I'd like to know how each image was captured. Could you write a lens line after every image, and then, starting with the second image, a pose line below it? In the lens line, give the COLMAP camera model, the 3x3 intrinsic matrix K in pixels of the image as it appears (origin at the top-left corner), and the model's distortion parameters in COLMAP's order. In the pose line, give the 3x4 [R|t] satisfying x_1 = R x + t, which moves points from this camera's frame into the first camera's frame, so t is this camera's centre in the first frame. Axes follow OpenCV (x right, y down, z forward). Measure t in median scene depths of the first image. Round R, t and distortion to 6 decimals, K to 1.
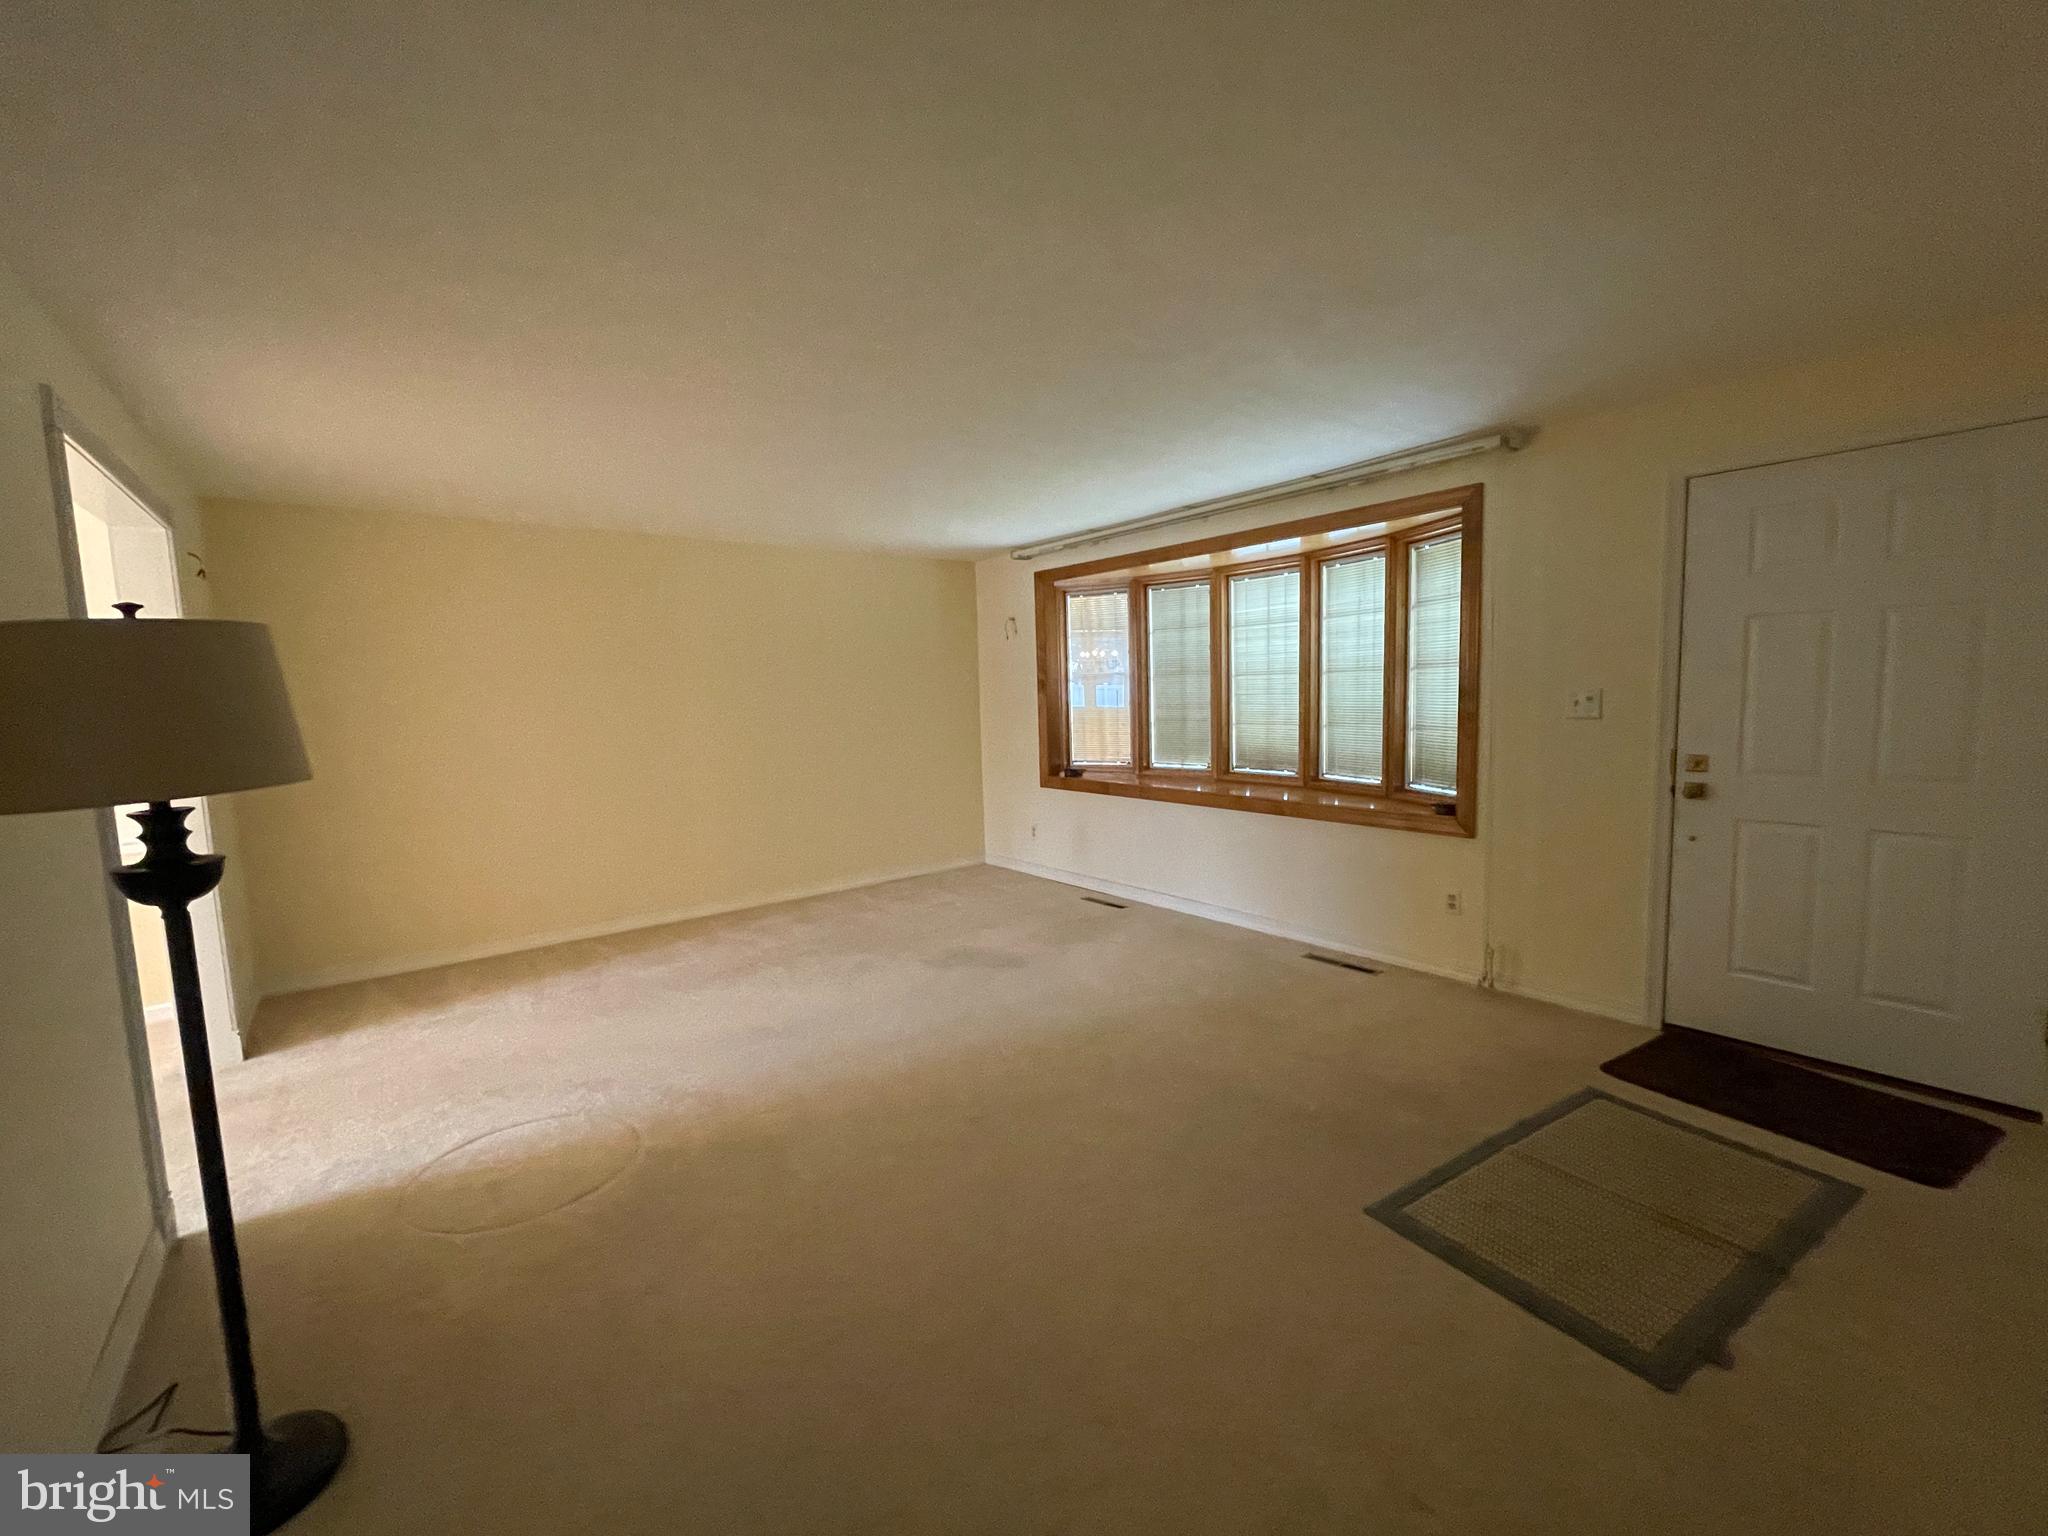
lens RADIAL K [[829.3, 0, 1024.0], [0, 829.3, 768.0], [0, 0, 1]] dist [-0.002342, -0.000141]
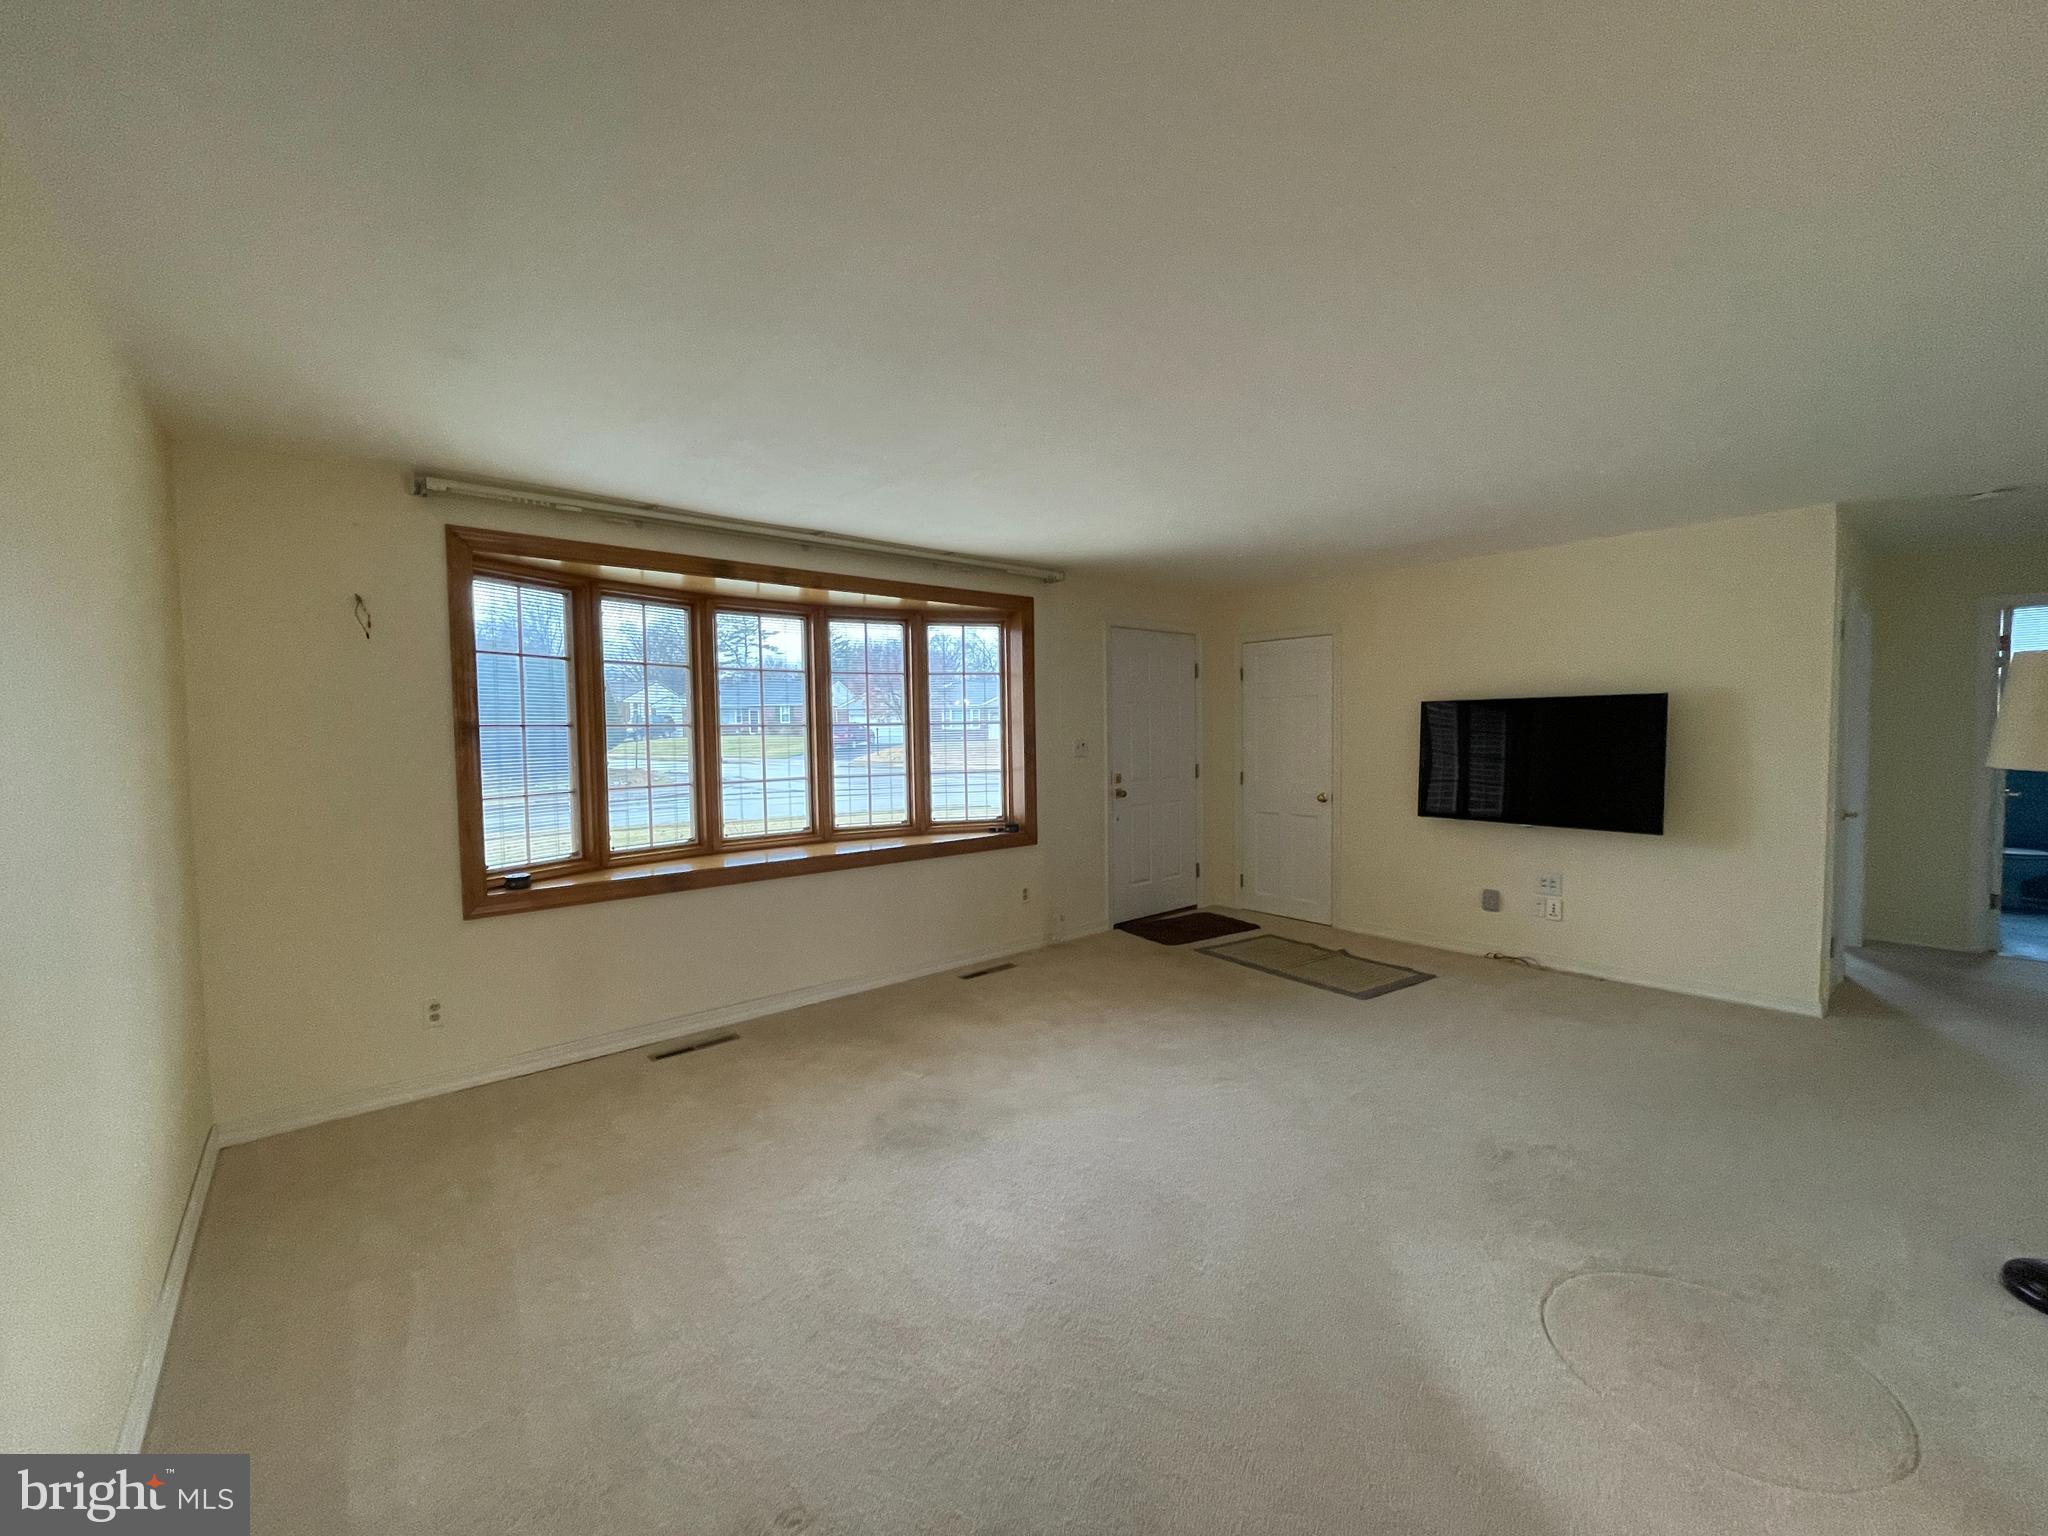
lens RADIAL K [[829.3, 0, 1024.0], [0, 829.3, 768.0], [0, 0, 1]] dist [-0.002342, -0.000141]
pose [[-0.042502, -0.007127, 0.999071, -0.757747], [0.114892, 0.993306, 0.011973, -0.055083], [-0.992468, 0.115294, -0.041399, 0.926117]]
